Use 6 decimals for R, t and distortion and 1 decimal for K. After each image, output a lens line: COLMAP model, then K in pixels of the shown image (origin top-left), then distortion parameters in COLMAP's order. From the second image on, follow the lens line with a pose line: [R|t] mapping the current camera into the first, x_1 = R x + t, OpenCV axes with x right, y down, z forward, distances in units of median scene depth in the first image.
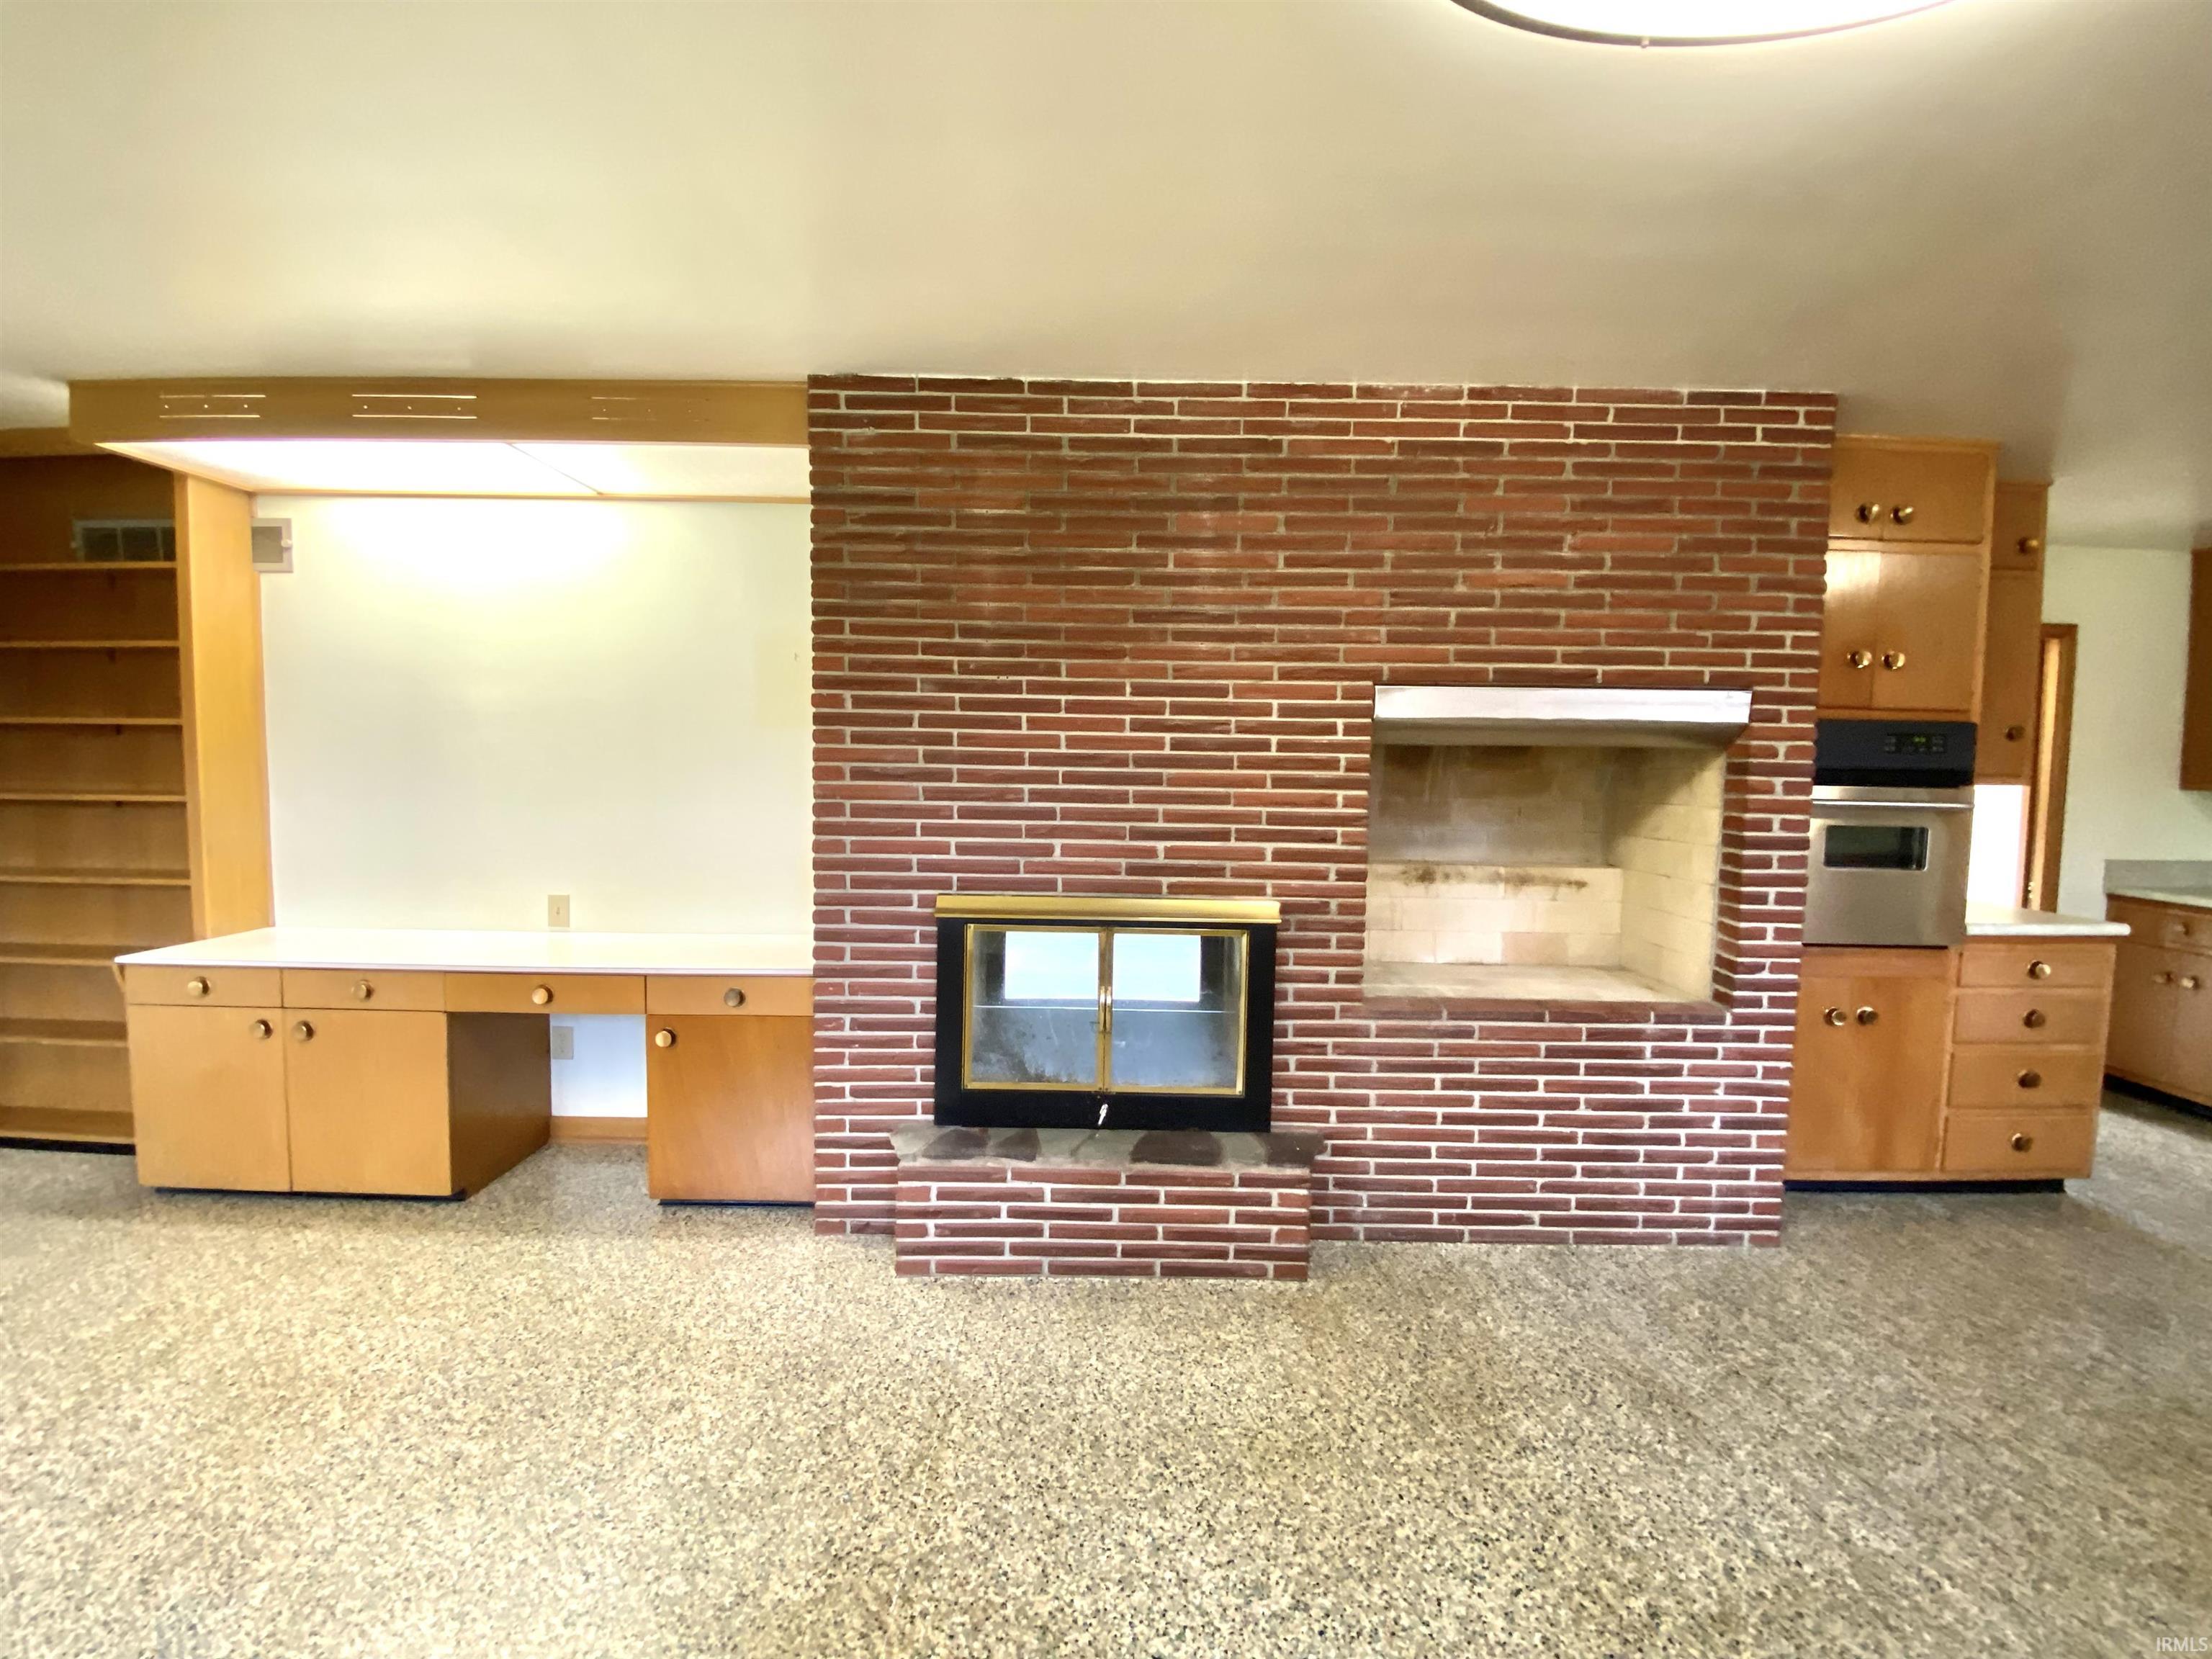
lens RADIAL K [[898.9, 0, 1087.8], [0, 898.9, 818.7], [0, 0, 1]] dist [-0.021770, -0.005425]
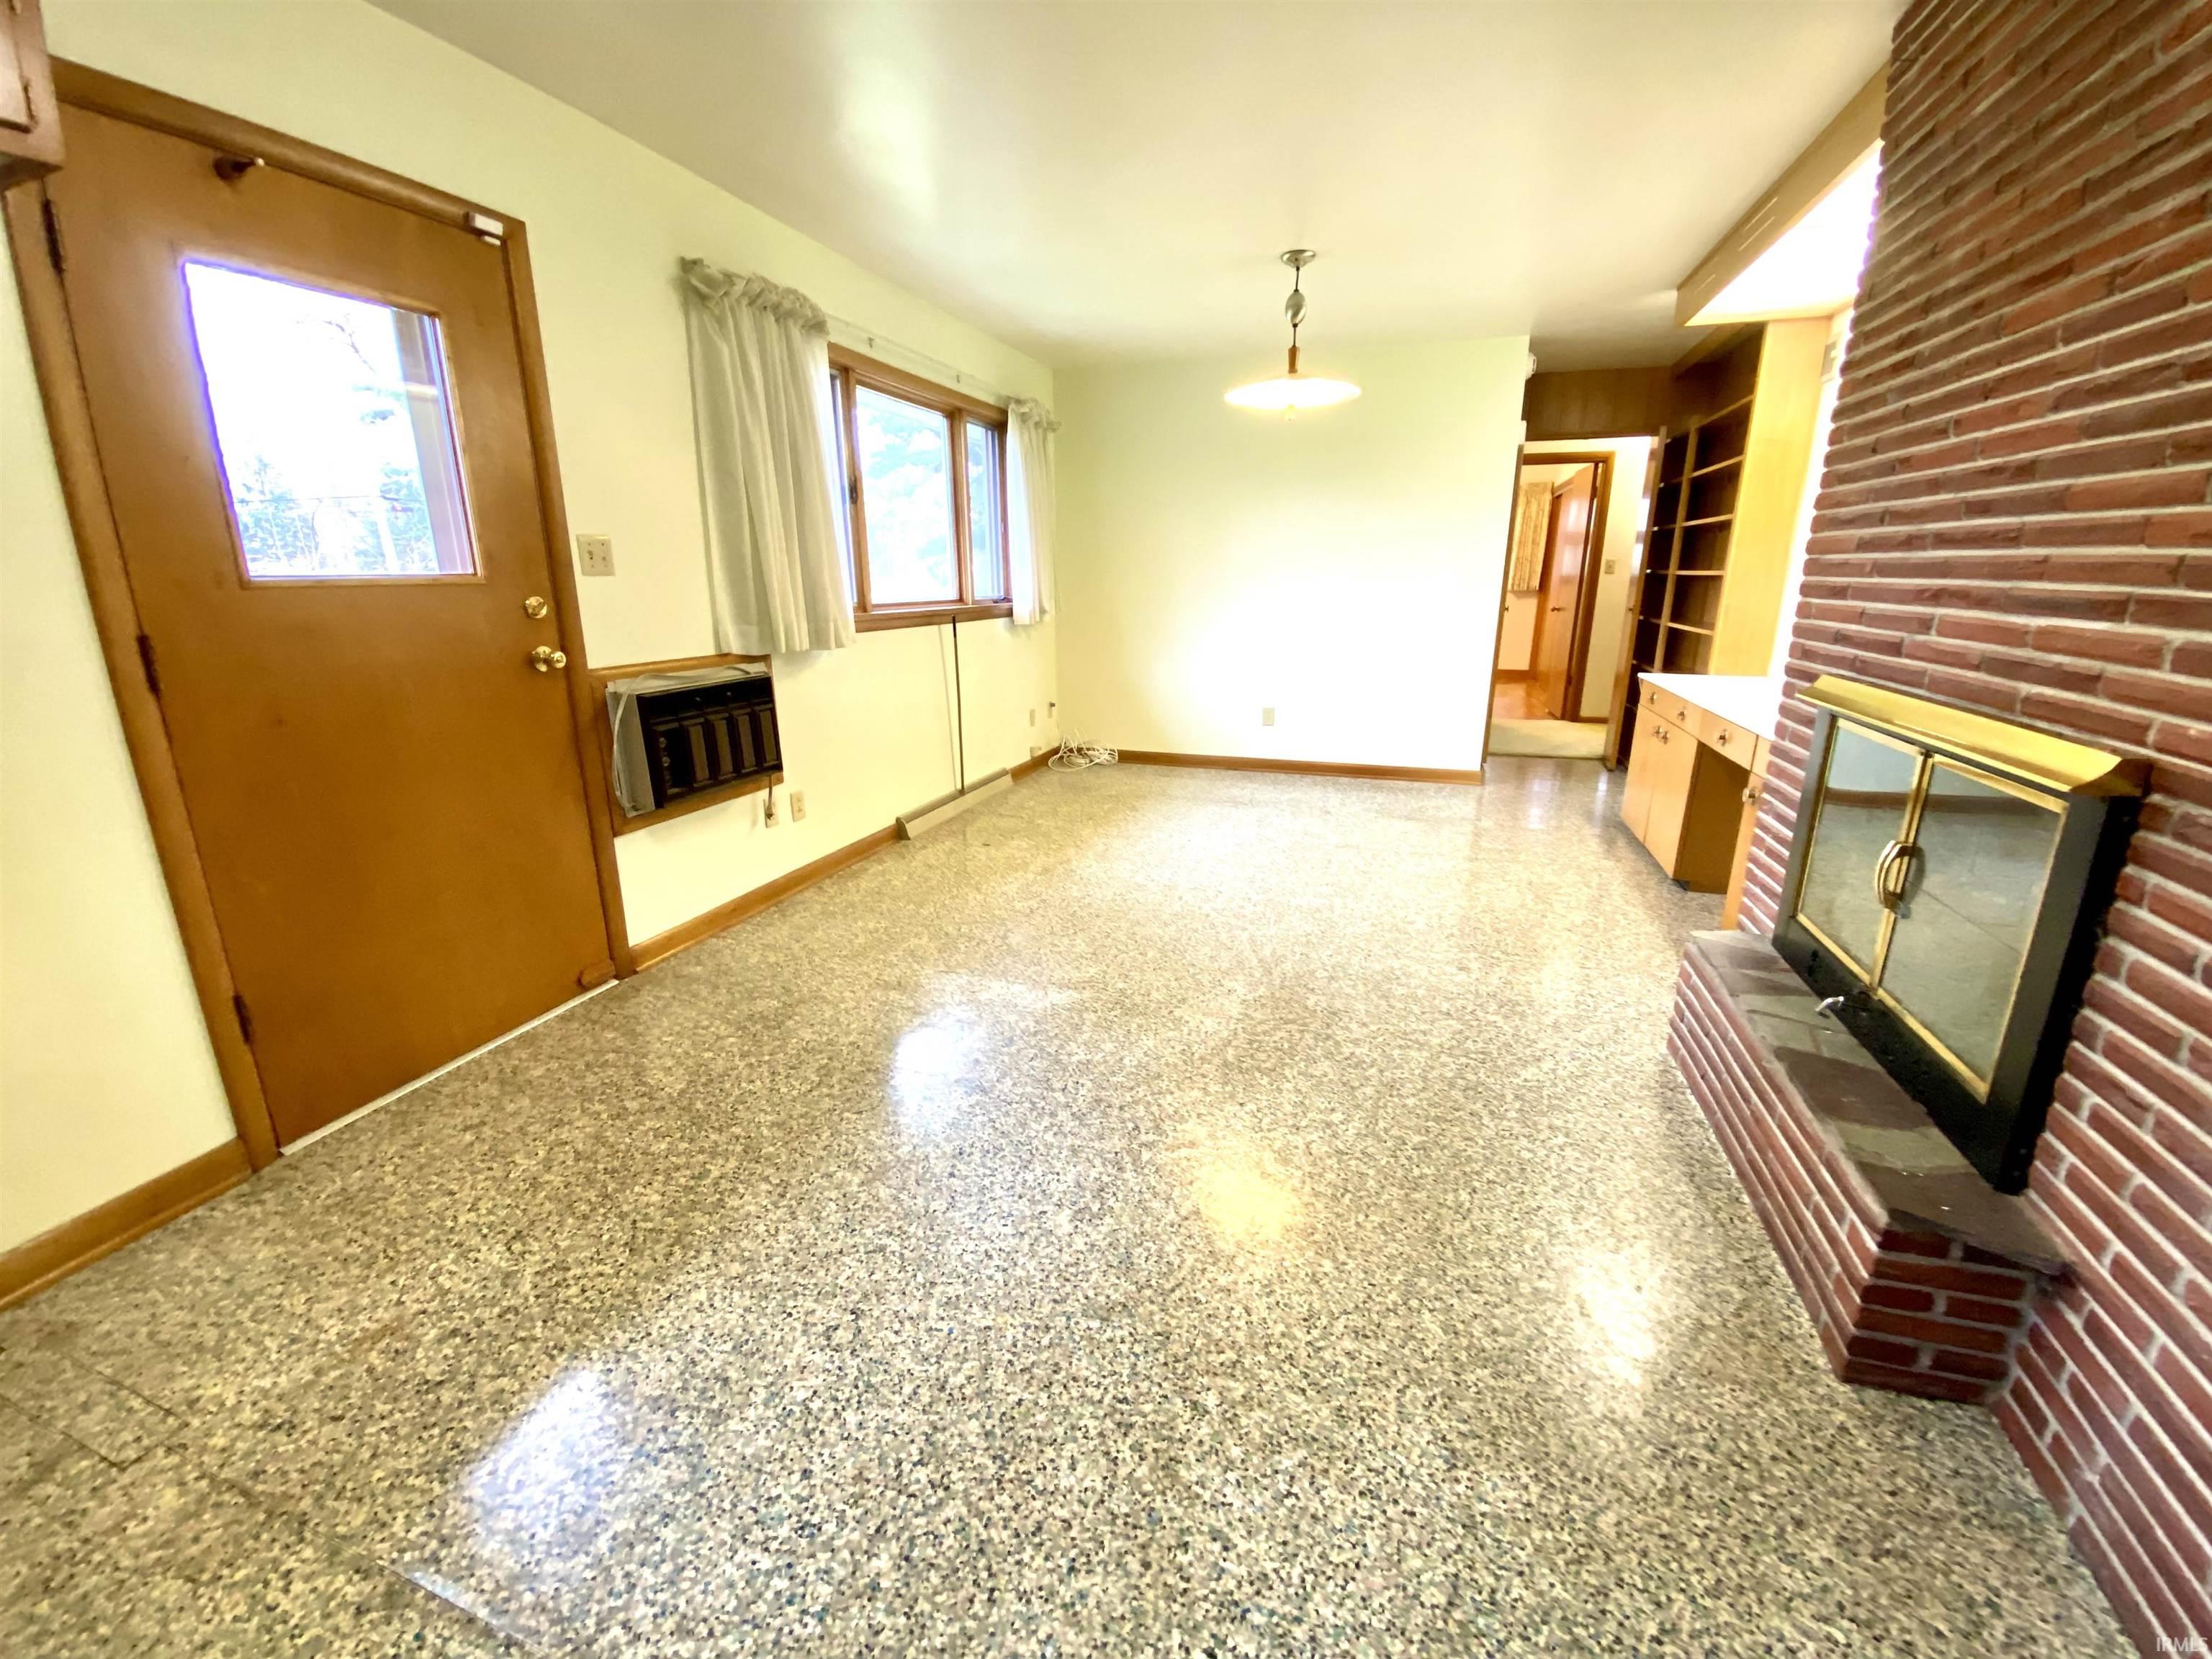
lens RADIAL K [[898.9, 0, 1112.0], [0, 898.9, 819.5], [0, 0, 1]] dist [-0.021770, -0.005425]
pose [[-0.308482, 0.245009, -0.919135, 0.763115], [-0.050588, 0.960667, 0.273058, 0.022942], [0.949884, 0.130731, -0.283954, 0.595534]]
